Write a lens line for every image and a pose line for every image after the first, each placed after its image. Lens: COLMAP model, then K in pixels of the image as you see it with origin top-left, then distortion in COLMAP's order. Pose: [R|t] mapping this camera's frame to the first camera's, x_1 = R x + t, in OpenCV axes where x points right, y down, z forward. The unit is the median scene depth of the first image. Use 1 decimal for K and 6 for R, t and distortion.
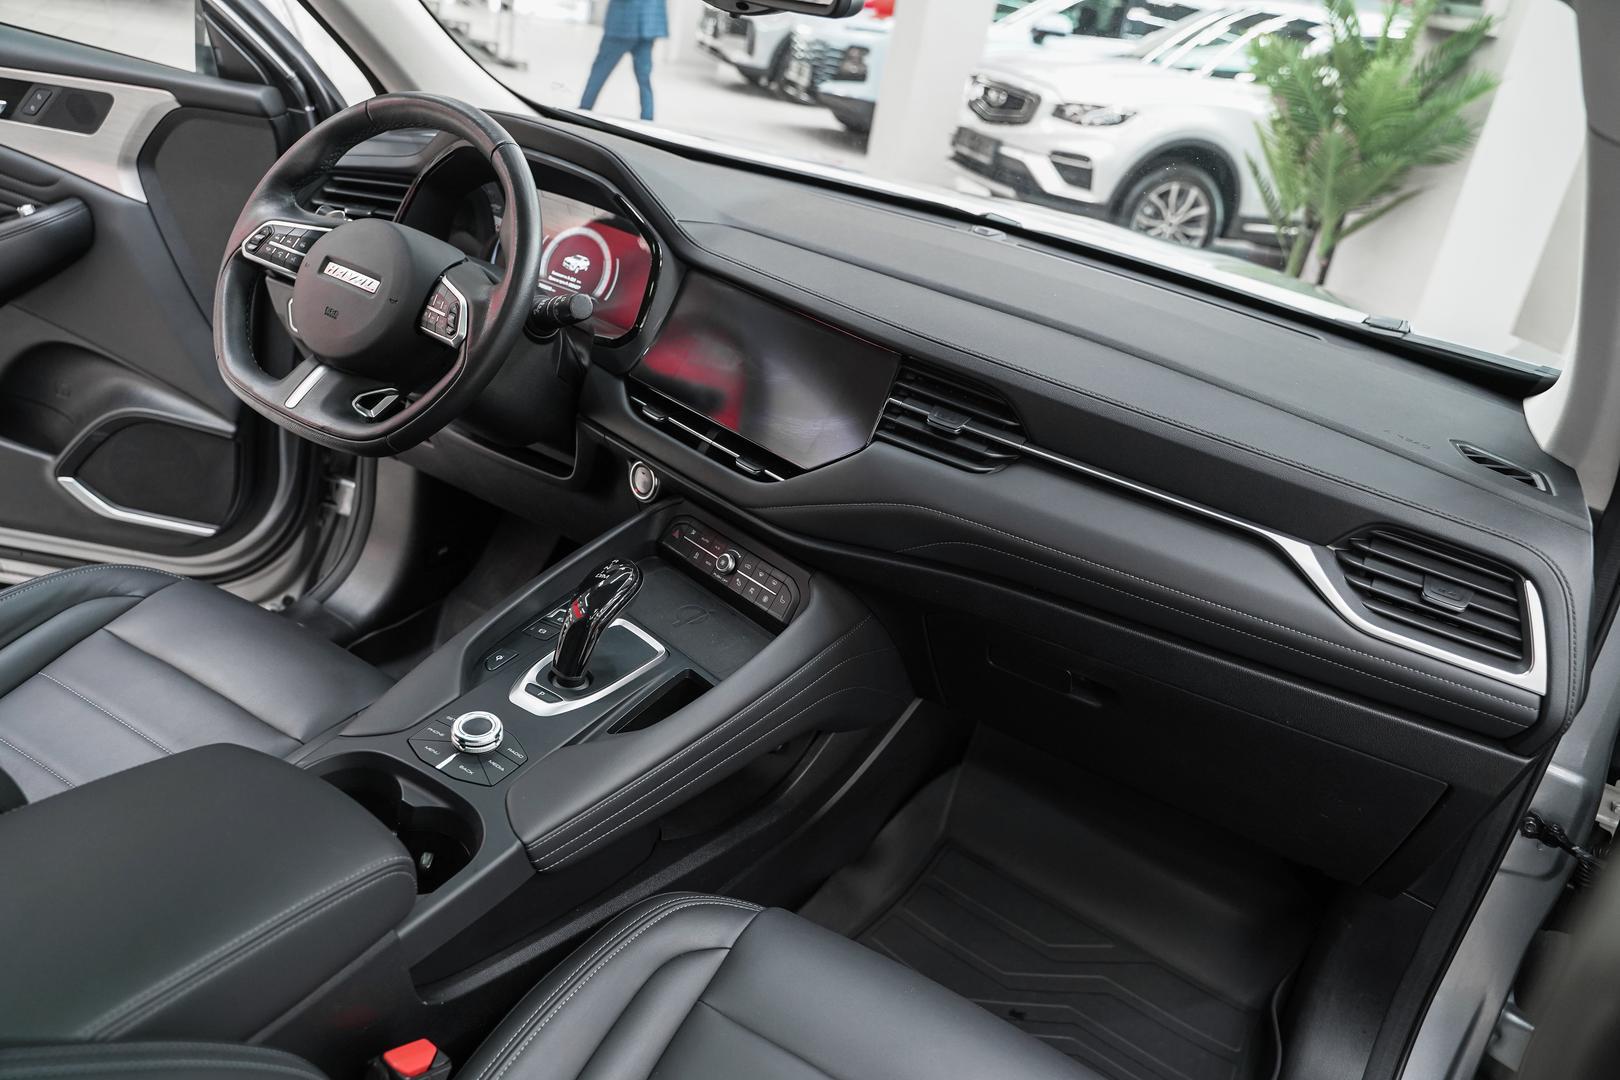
lens RADIAL K [[1293.9, 0, 807.7], [0, 1293.9, 536.1], [0, 0, 1]] dist [-0.012288, 0.006551]
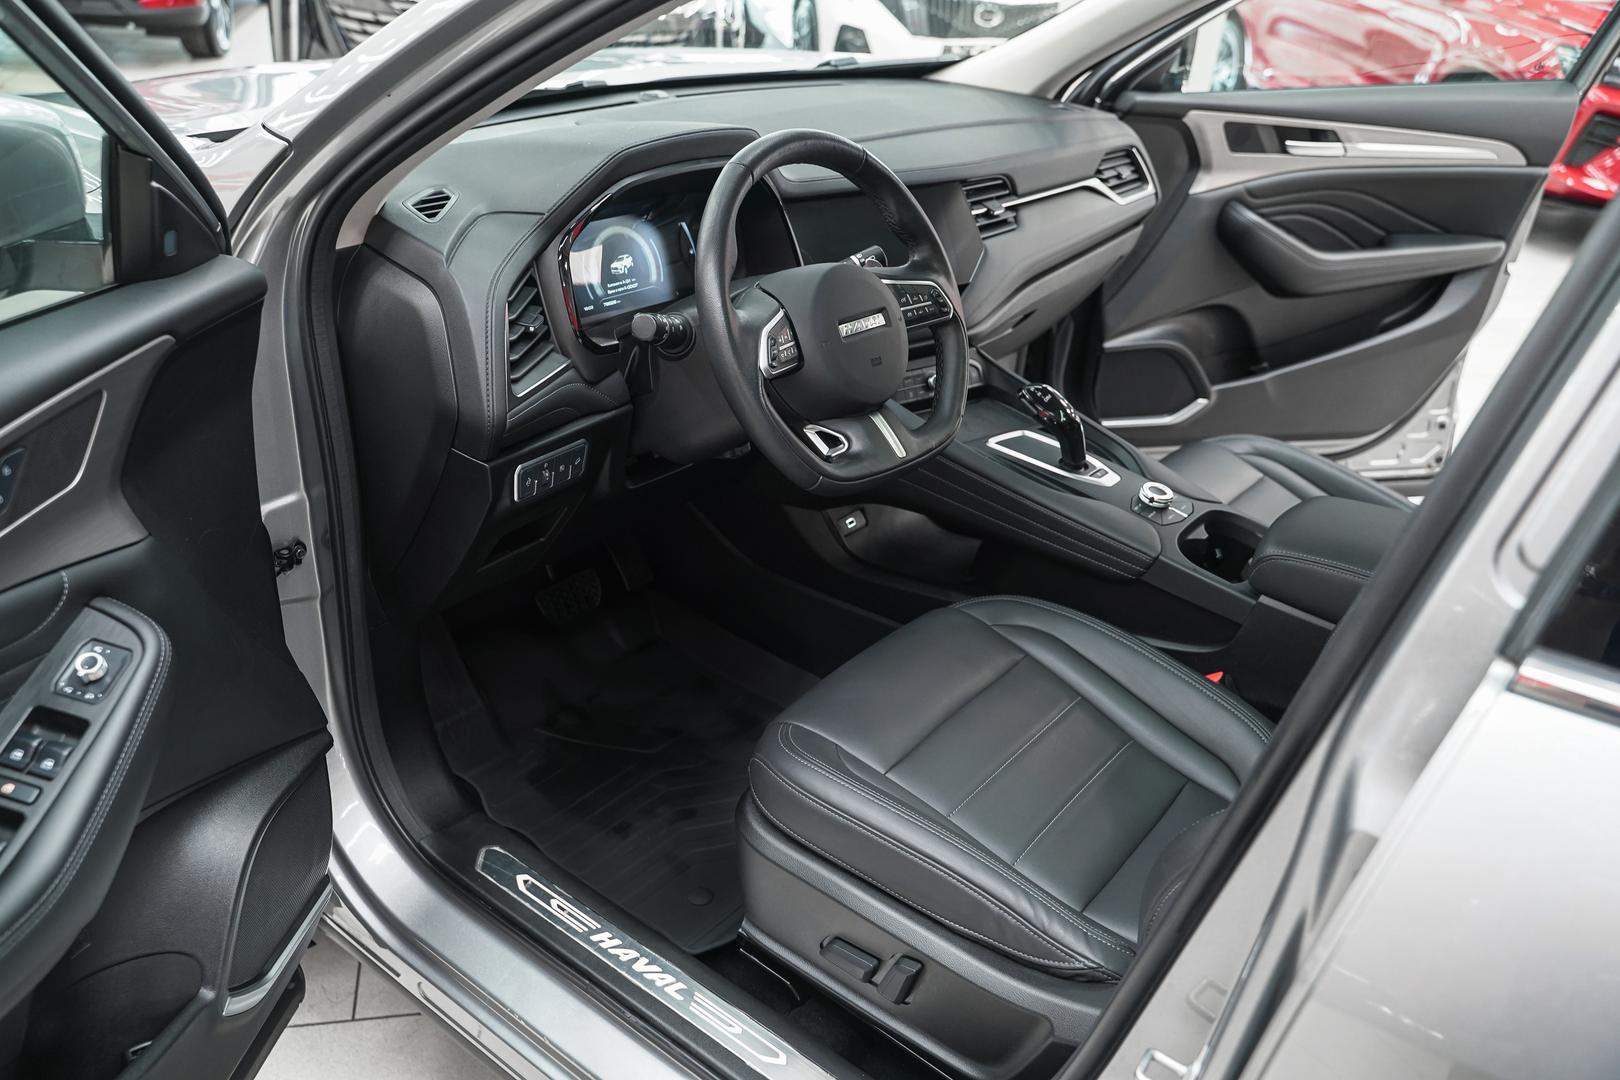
lens RADIAL K [[1303.5, 0, 815.9], [0, 1303.5, 531.1], [0, 0, 1]] dist [-0.008739, 0.000537]
pose [[0.131897, -0.596620, 0.791611, -1.215065], [0.349128, 0.775376, 0.526214, -0.600824], [-0.927746, 0.206968, 0.310567, 0.704371]]
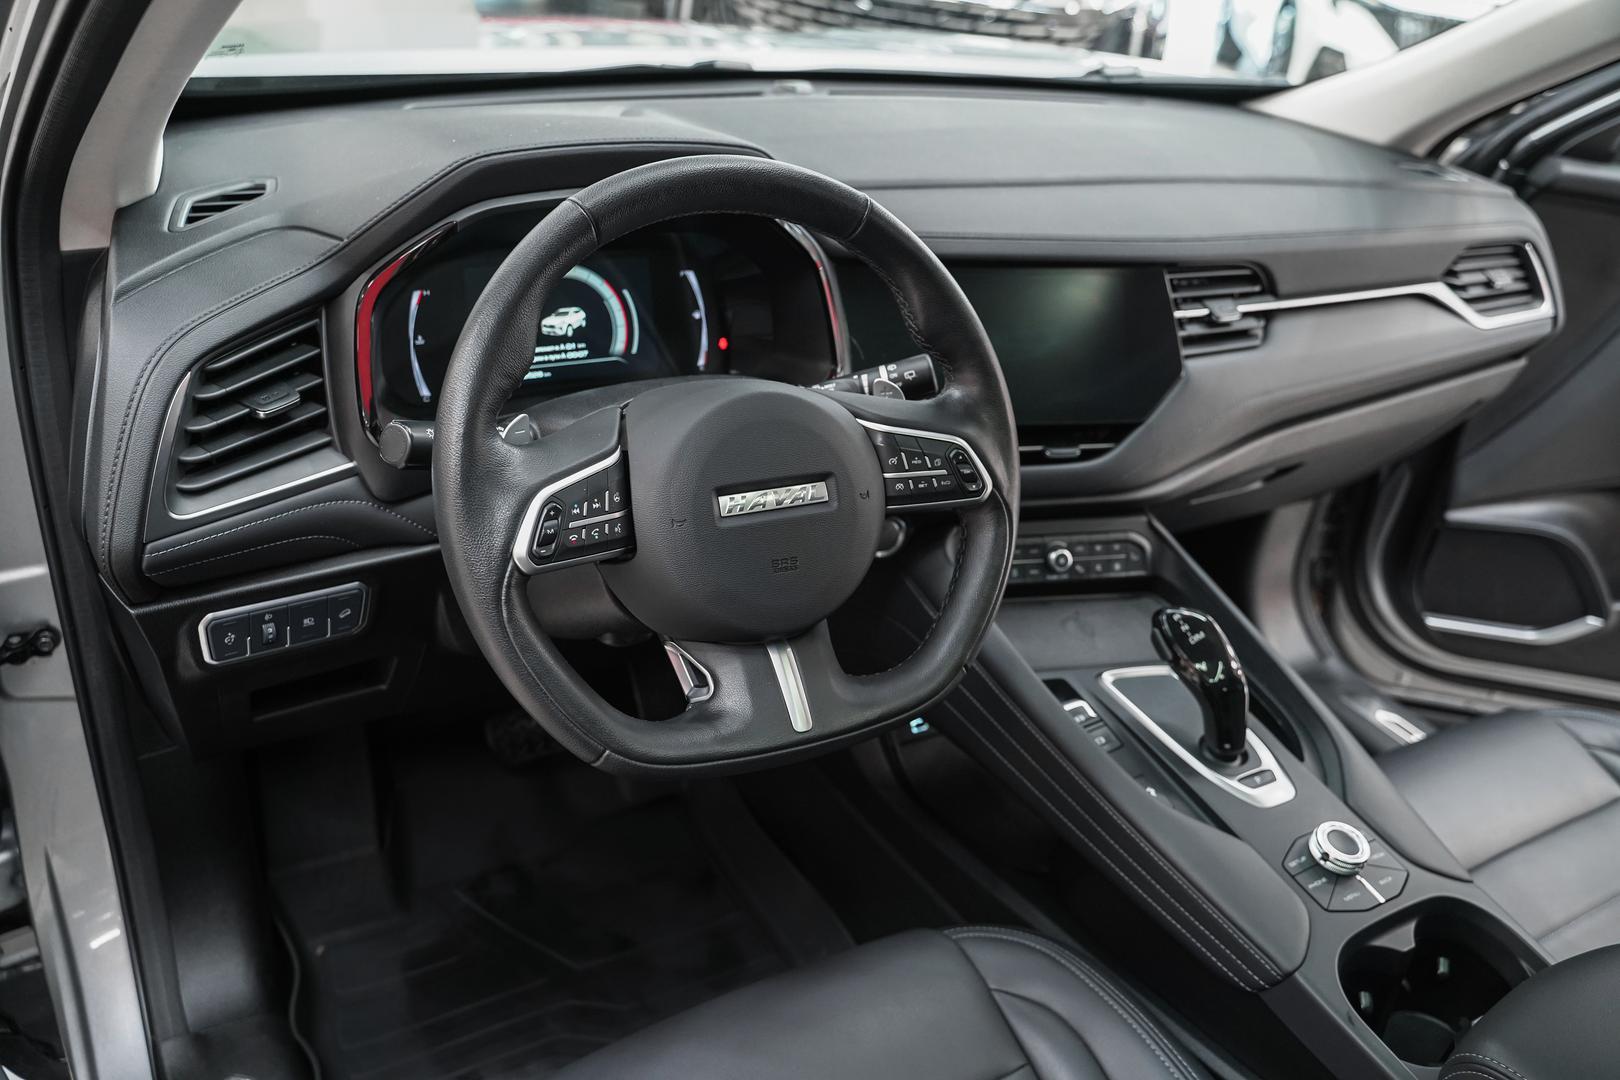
lens RADIAL K [[1293.9, 0, 807.7], [0, 1293.9, 536.1], [0, 0, 1]] dist [-0.012288, 0.006551]
pose [[0.494036, -0.533405, 0.686592, -0.729789], [0.330814, 0.845620, 0.418915, -0.410859], [-0.804047, 0.020175, 0.594224, 0.593778]]
